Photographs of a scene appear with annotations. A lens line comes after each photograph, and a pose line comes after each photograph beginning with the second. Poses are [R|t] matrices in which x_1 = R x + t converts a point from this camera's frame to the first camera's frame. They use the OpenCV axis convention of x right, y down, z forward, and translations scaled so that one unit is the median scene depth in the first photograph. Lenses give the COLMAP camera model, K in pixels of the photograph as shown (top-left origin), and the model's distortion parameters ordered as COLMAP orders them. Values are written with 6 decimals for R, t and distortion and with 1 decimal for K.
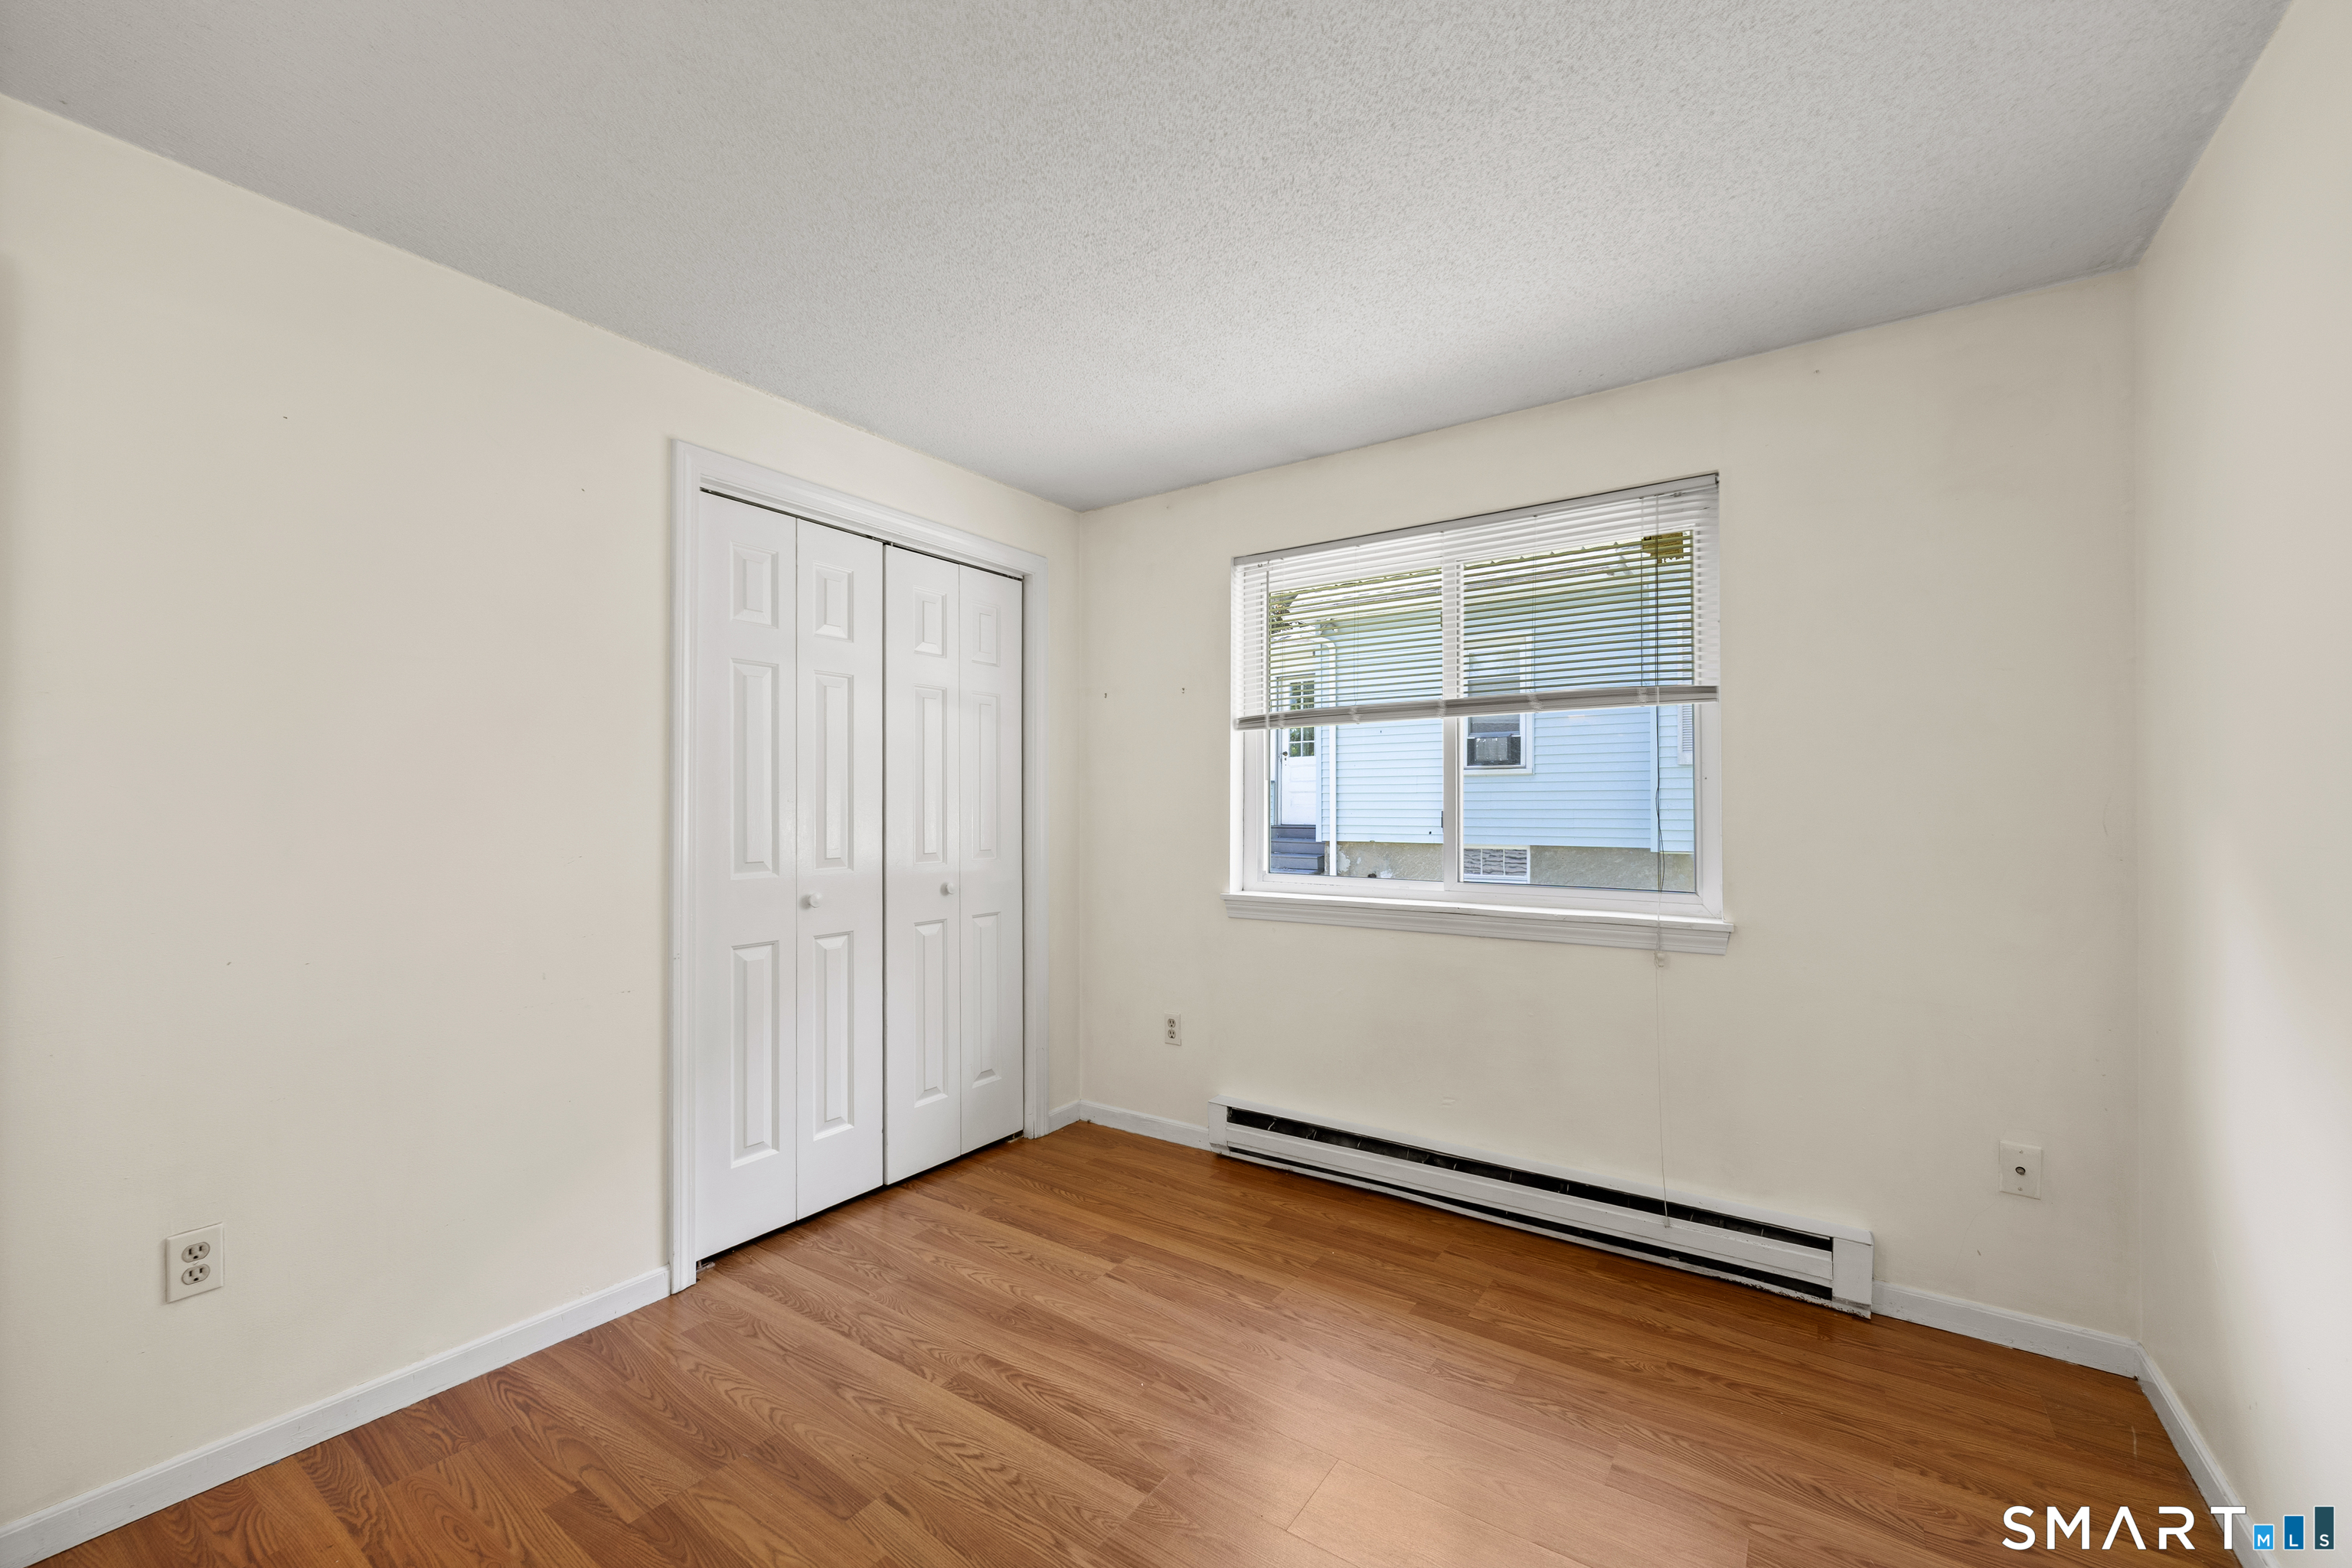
lens RADIAL K [[924.8, 0, 1157.5], [0, 924.8, 802.3], [0, 0, 1]] dist [-0.002067, 0.000693]
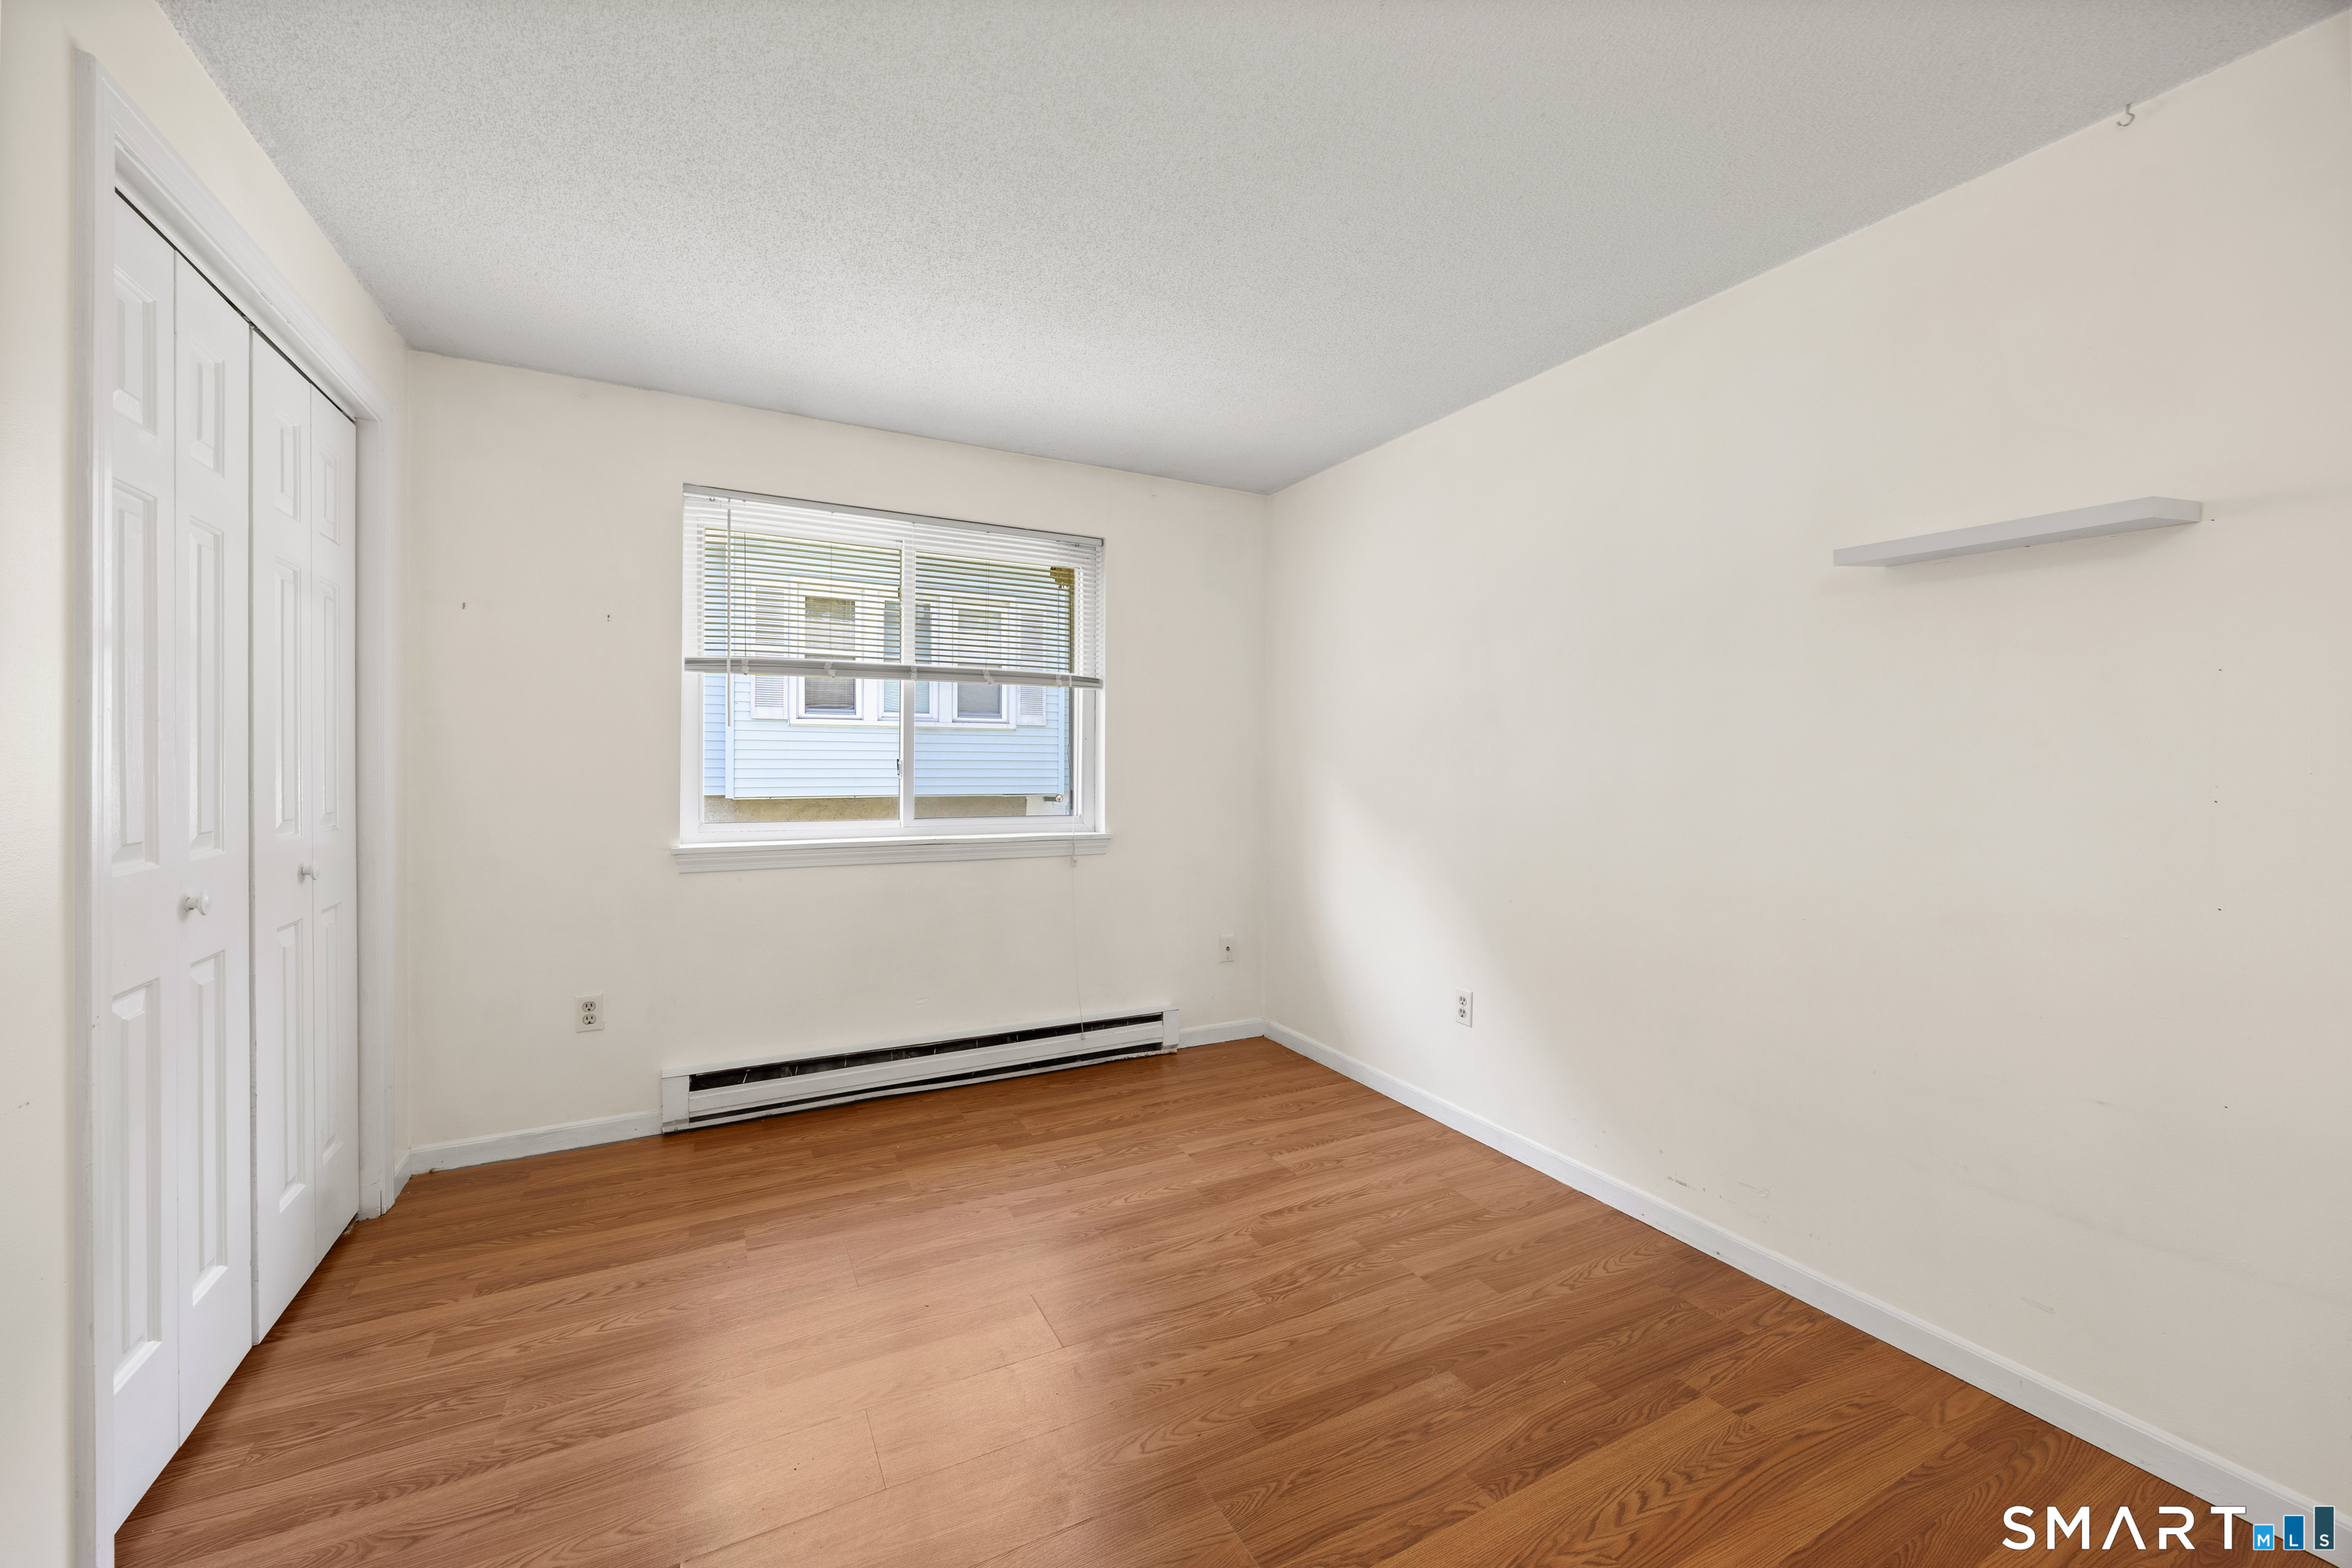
lens RADIAL K [[924.8, 0, 1168.8], [0, 924.8, 765.7], [0, 0, 1]] dist [-0.002067, 0.000693]
pose [[0.457601, -0.000451, 0.889158, -0.655708], [-0.013585, 0.999880, 0.007498, 0.004441], [-0.889054, -0.015510, 0.457540, 0.184621]]
